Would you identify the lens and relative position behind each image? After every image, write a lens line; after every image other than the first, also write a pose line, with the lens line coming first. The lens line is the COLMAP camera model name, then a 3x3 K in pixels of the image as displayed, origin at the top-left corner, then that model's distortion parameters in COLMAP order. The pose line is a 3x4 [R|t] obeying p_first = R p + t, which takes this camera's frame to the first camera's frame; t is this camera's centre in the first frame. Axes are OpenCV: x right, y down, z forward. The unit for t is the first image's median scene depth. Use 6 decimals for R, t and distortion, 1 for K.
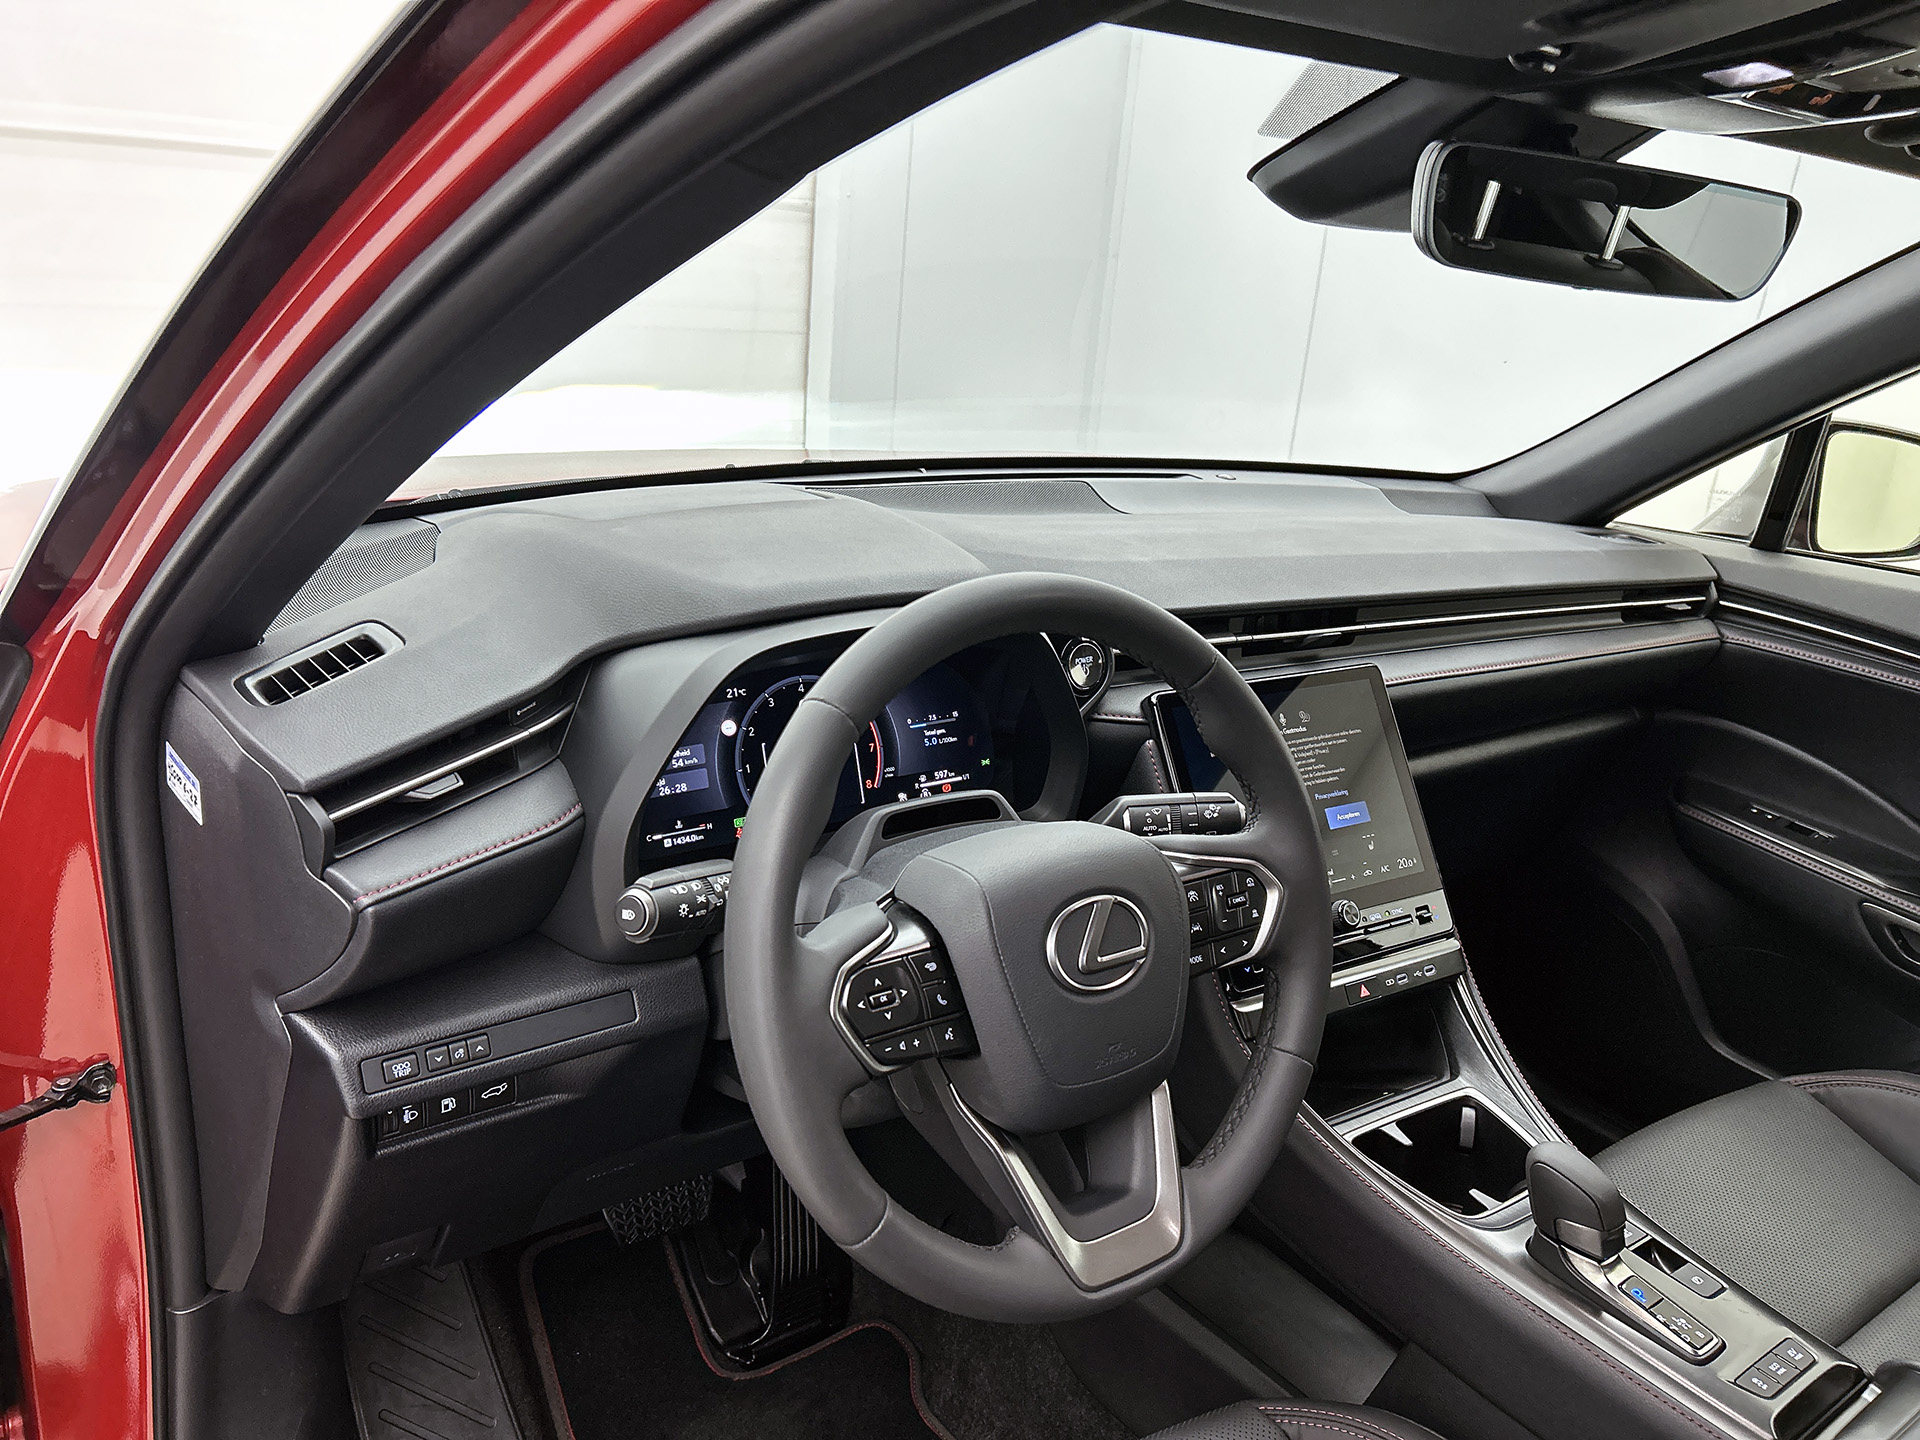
lens RADIAL K [[1453.6, 0, 970.0], [0, 1453.6, 707.0], [0, 0, 1]] dist [0.061354, -0.074027]
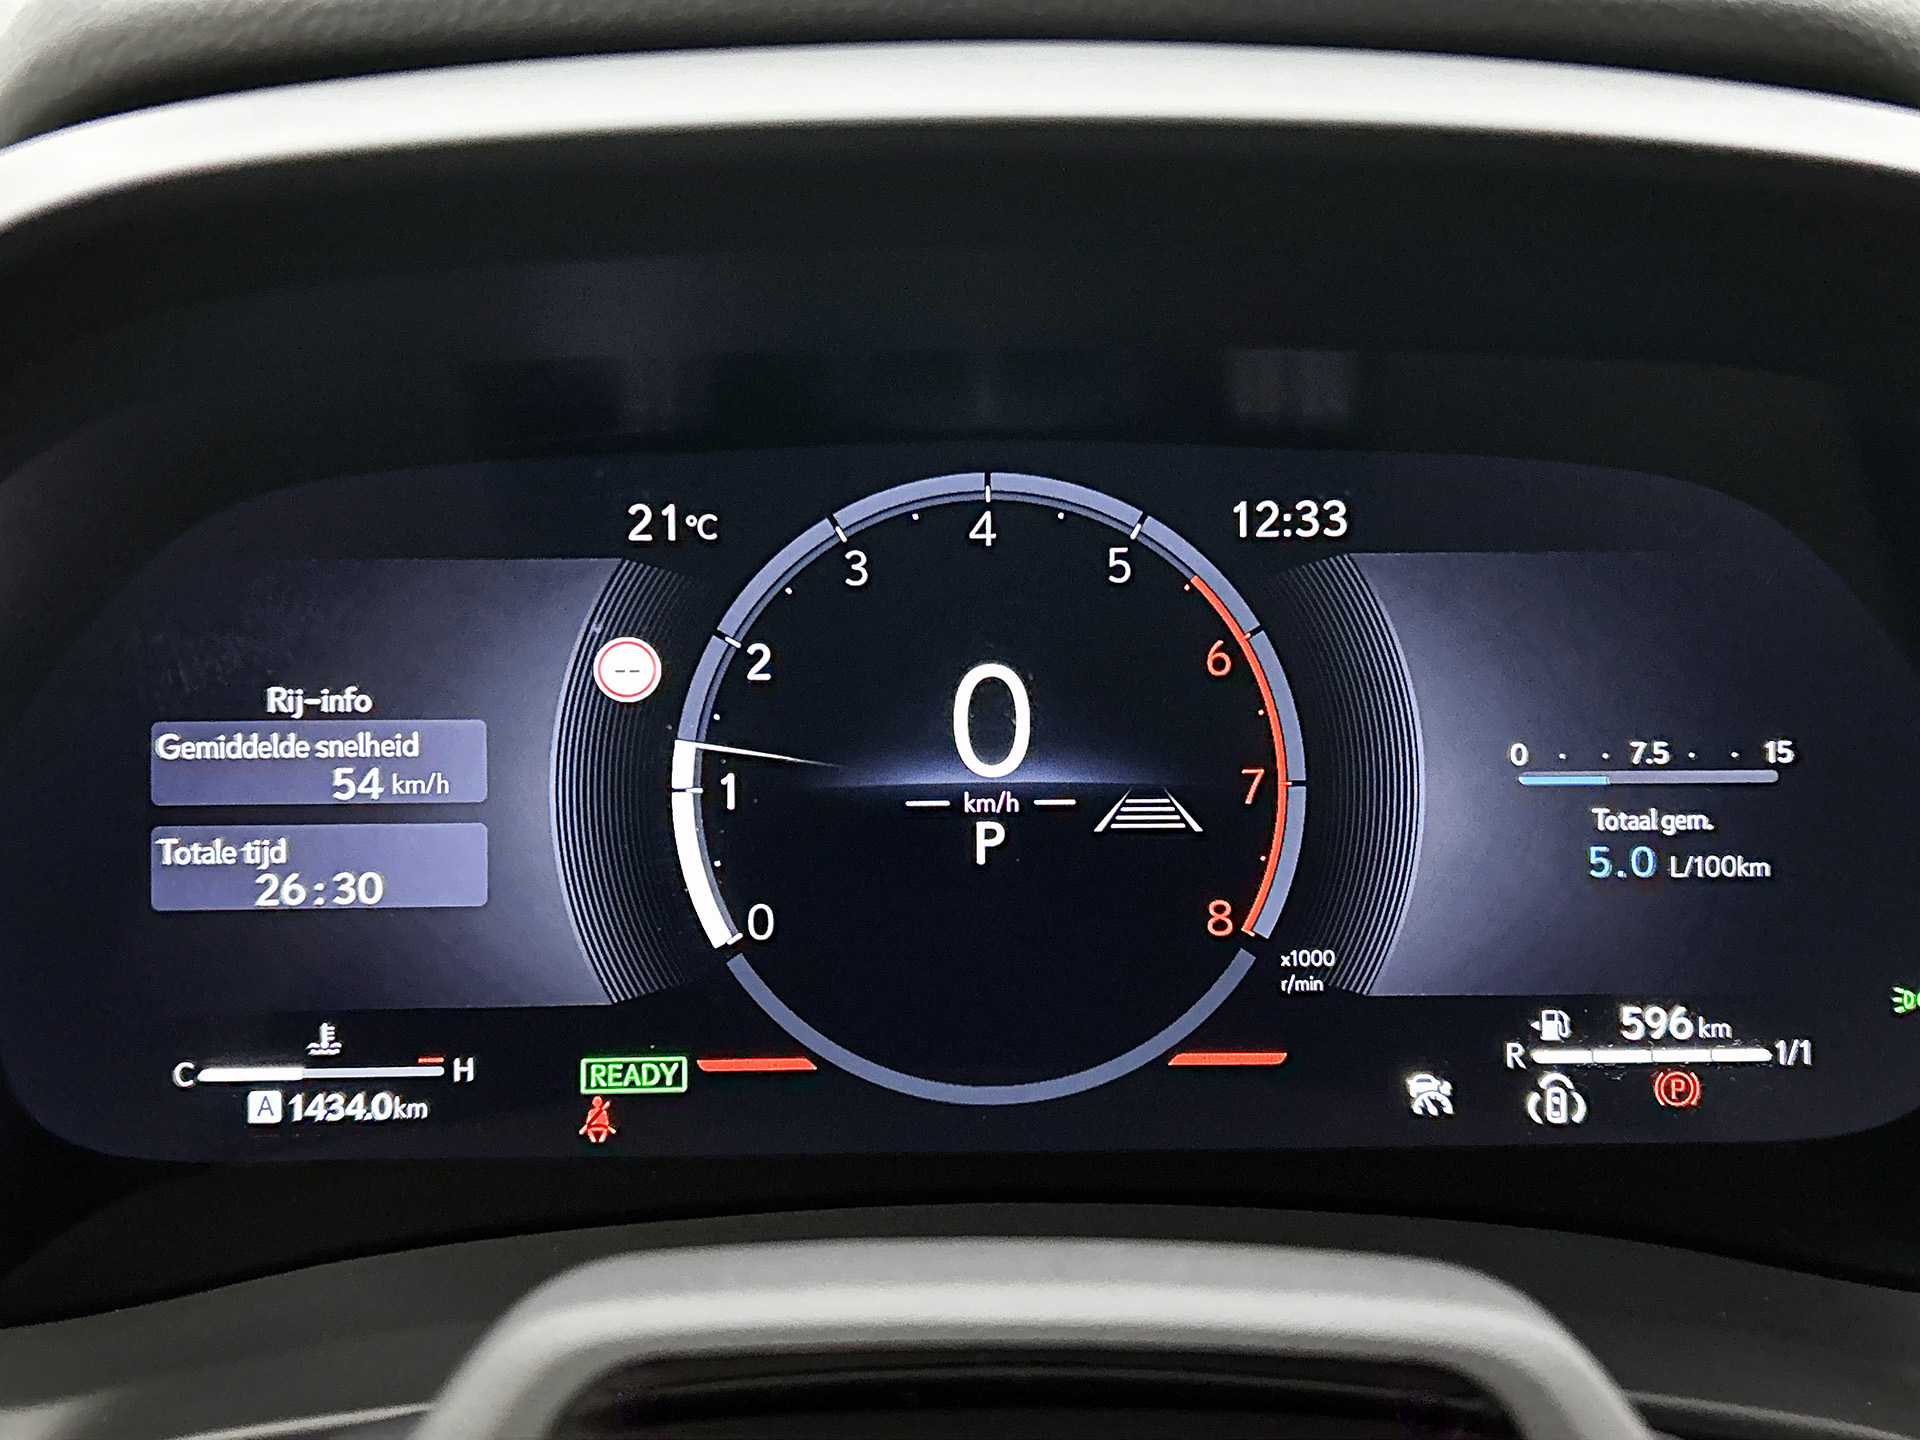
lens RADIAL K [[2103.6, 0, 952.2], [0, 2103.6, 721.4], [0, 0, 1]] dist [0.066766, 0.000000]
pose [[0.824111, 0.119524, -0.553675, 0.062840], [-0.119272, 0.992185, 0.036657, 0.003421], [0.553729, 0.035829, 0.831926, 0.678932]]
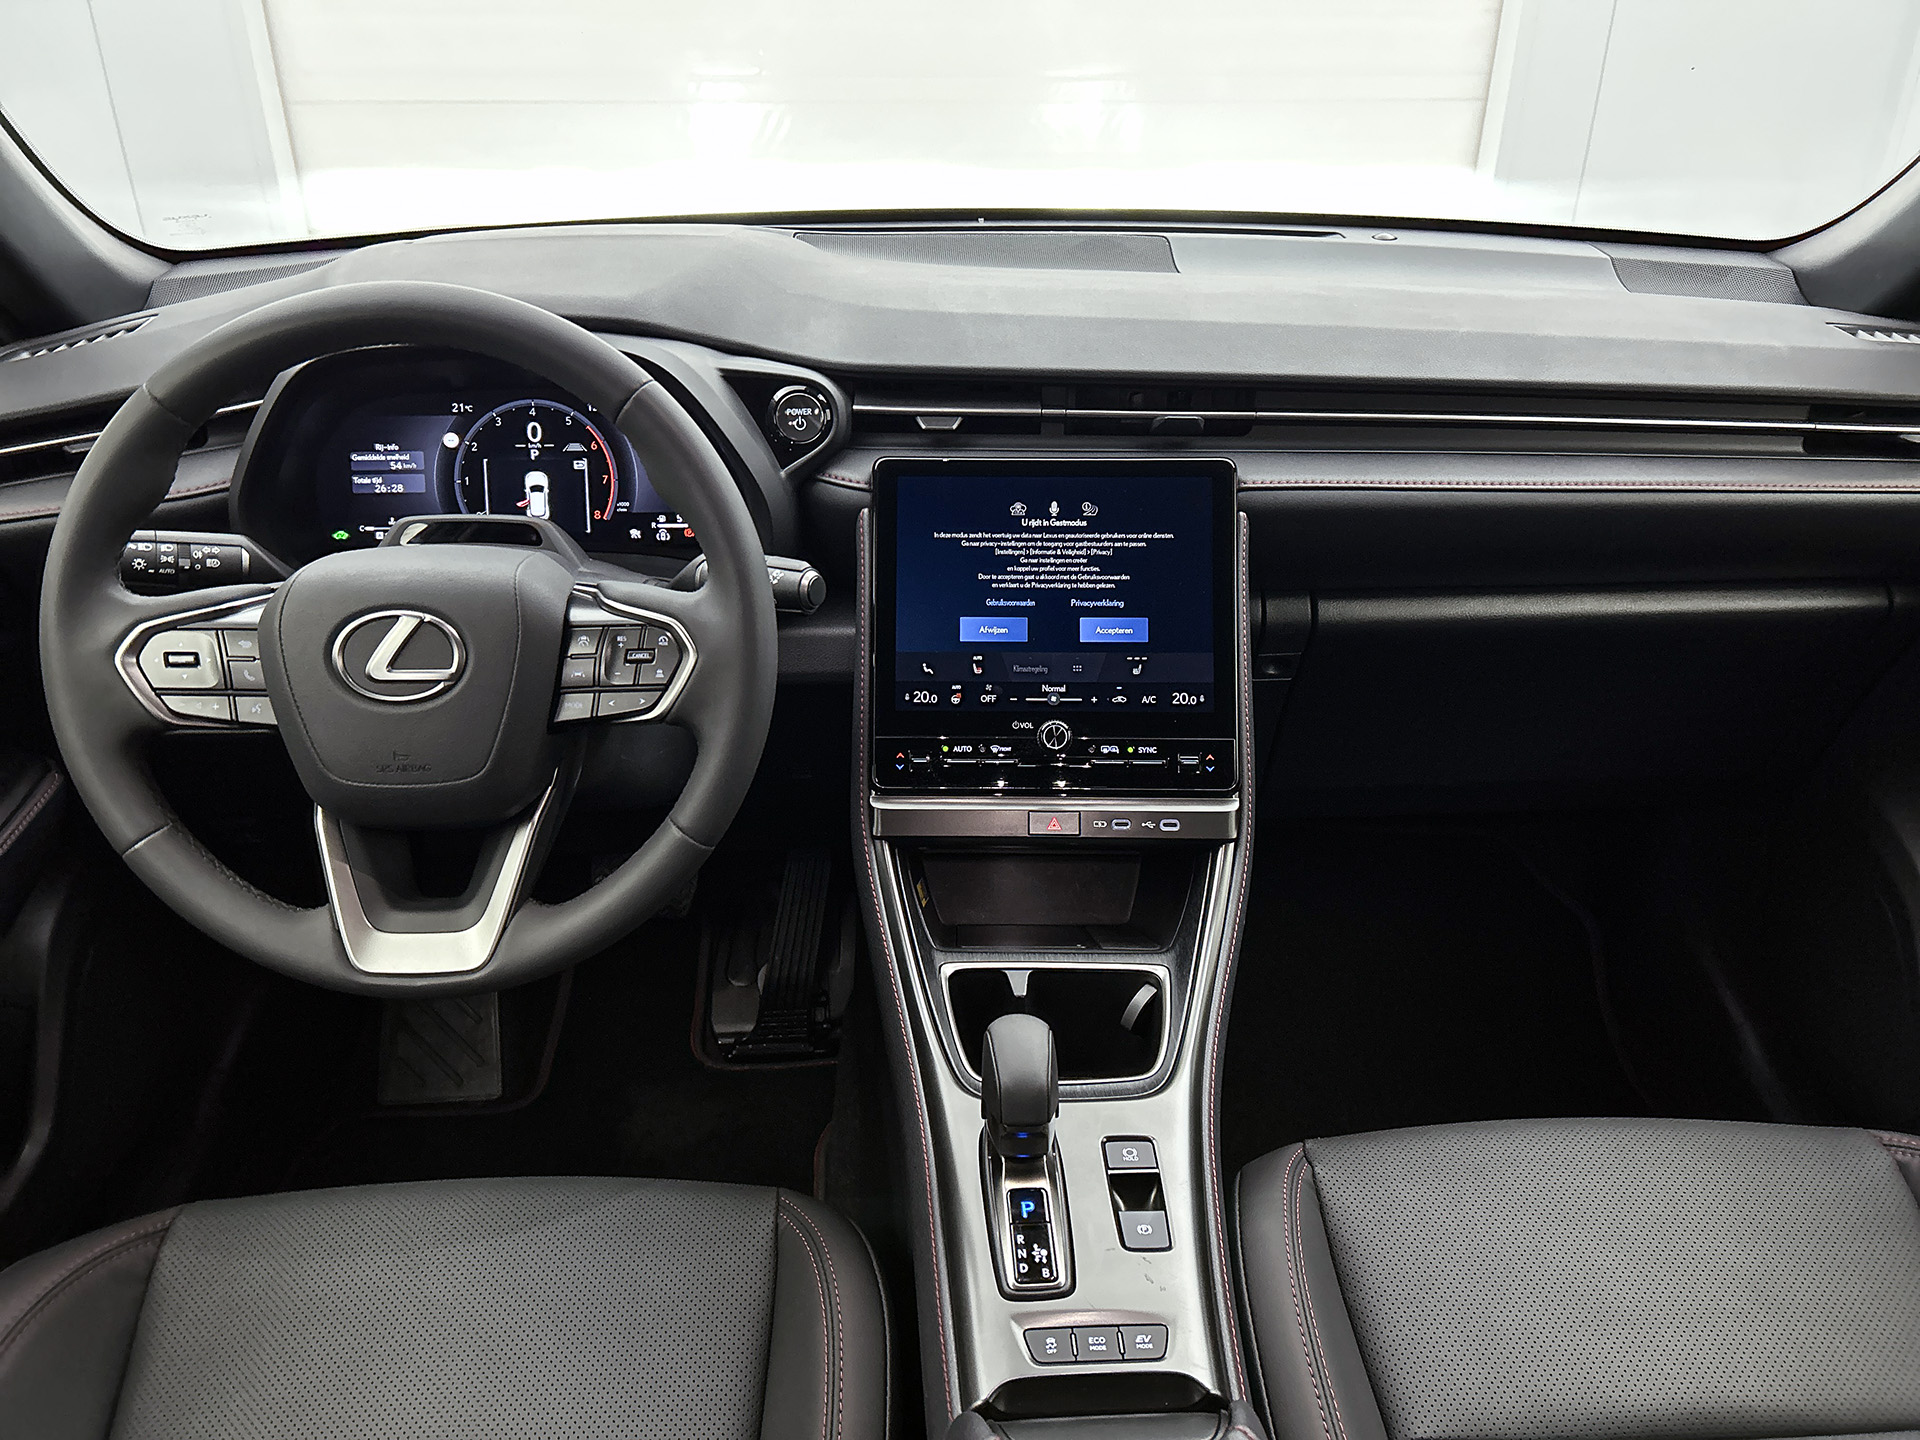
lens RADIAL K [[1453.6, 0, 968.9], [0, 1453.6, 711.9], [0, 0, 1]] dist [0.061354, -0.074027]
pose [[0.831162, 0.183996, -0.524705, 0.691387], [-0.114404, 0.980062, 0.162451, -0.007875], [0.544134, -0.074995, 0.835640, 0.259900]]
